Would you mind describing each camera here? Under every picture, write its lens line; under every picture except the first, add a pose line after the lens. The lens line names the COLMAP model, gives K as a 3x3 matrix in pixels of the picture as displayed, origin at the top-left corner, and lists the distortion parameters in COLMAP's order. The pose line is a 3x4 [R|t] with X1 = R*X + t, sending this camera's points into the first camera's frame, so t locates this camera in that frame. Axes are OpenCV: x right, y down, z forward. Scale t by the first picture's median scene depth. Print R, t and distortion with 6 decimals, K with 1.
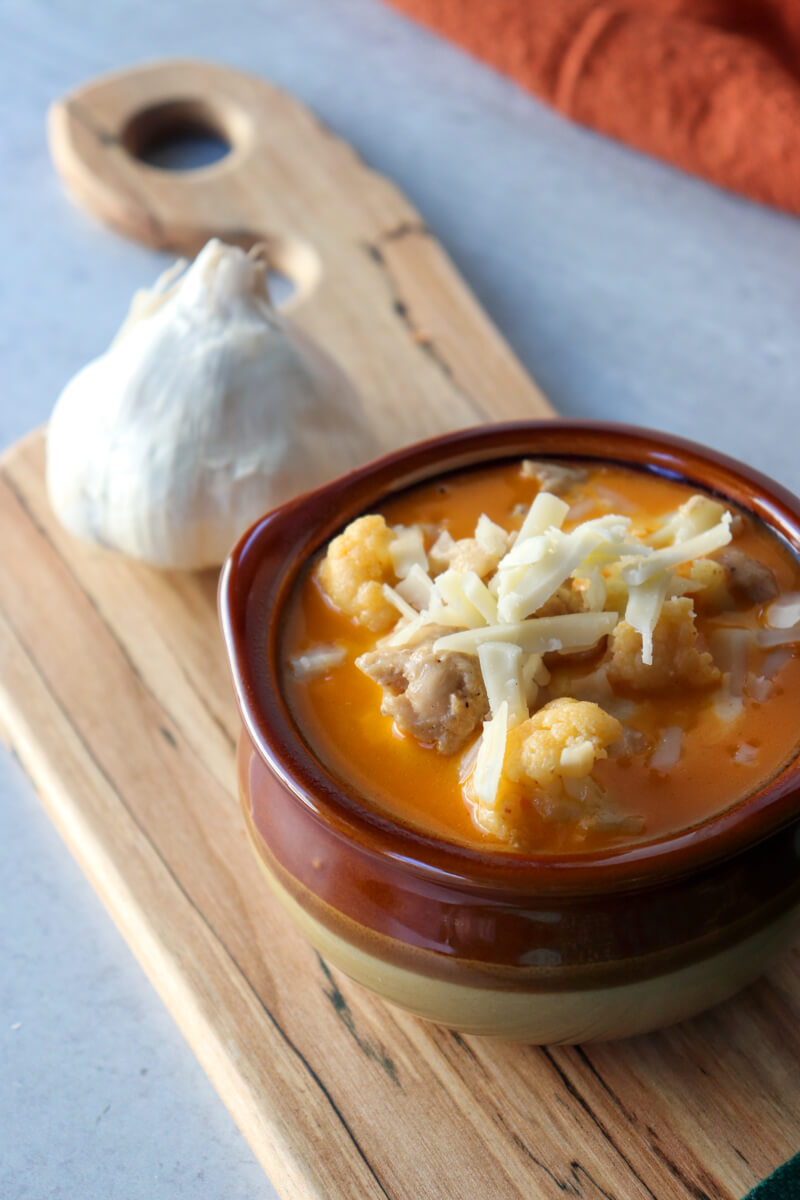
lens RADIAL K [[2754.6, 0, 400.0], [0, 2754.6, 600.0], [0, 0, 1]] dist [0.346487, 0.315333]
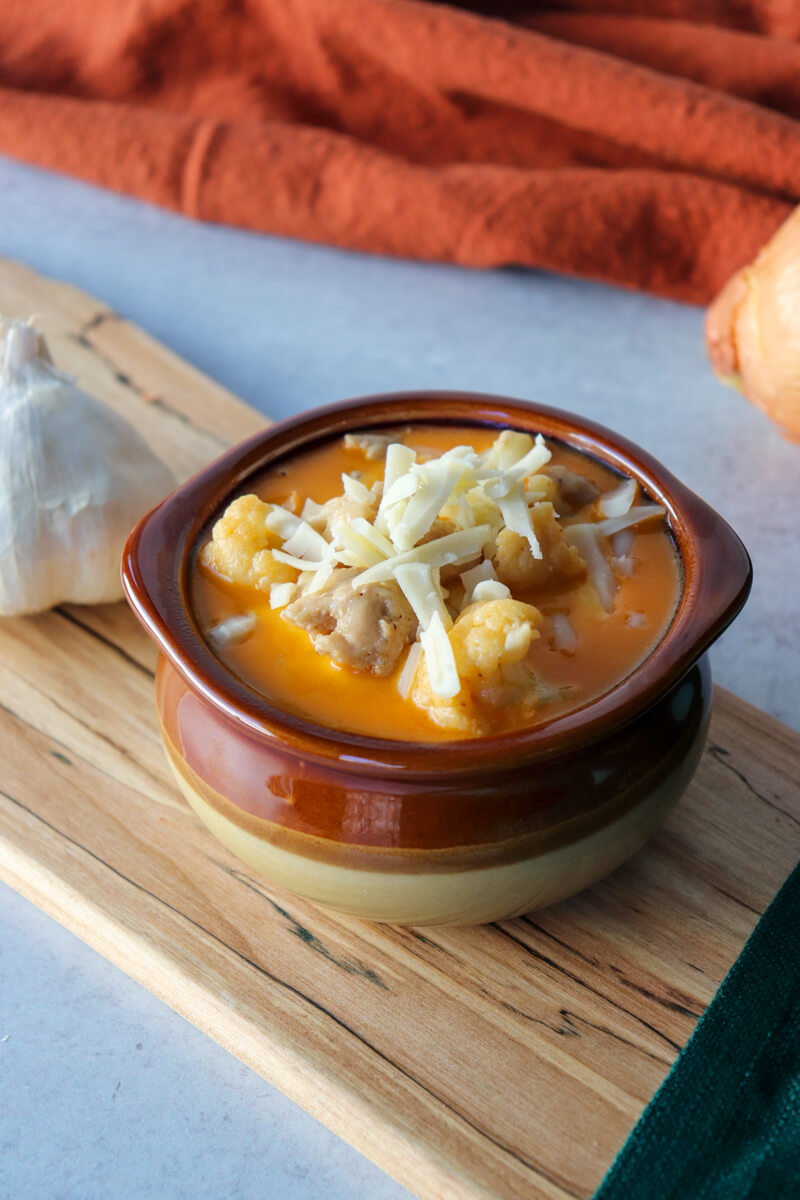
lens RADIAL K [[2217.9, 0, 400.0], [0, 2217.9, 600.0], [0, 0, 1]] dist [0.205276, 0.369144]
pose [[0.945822, -0.200167, 0.255645, -0.191548], [0.218685, 0.974716, -0.045889, 0.066030], [-0.239995, 0.099308, 0.965681, 0.130292]]
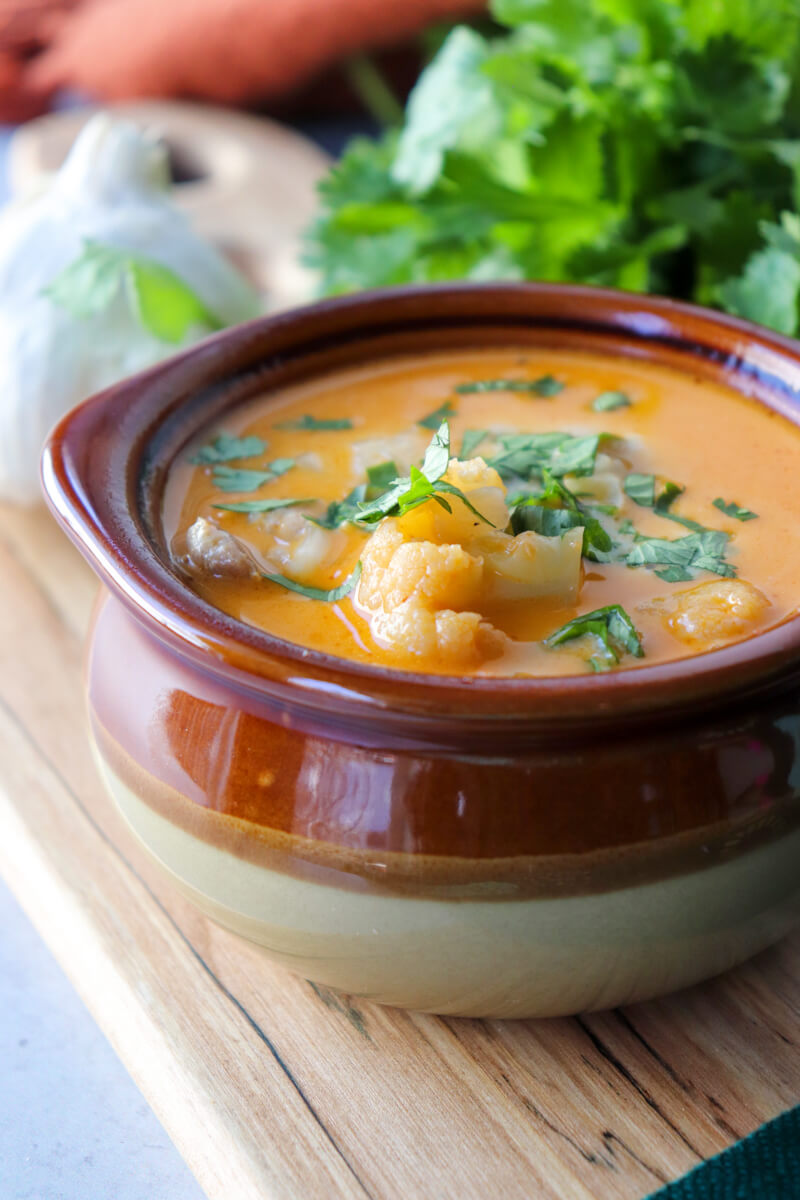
lens RADIAL K [[2754.6, 0, 400.0], [0, 2754.6, 600.0], [0, 0, 1]] dist [0.346487, 0.315333]
pose [[0.999056, 0.043302, -0.003414, 0.005491], [-0.042968, 0.973703, -0.223734, 0.226067], [-0.006364, 0.223670, 0.974644, 0.262840]]
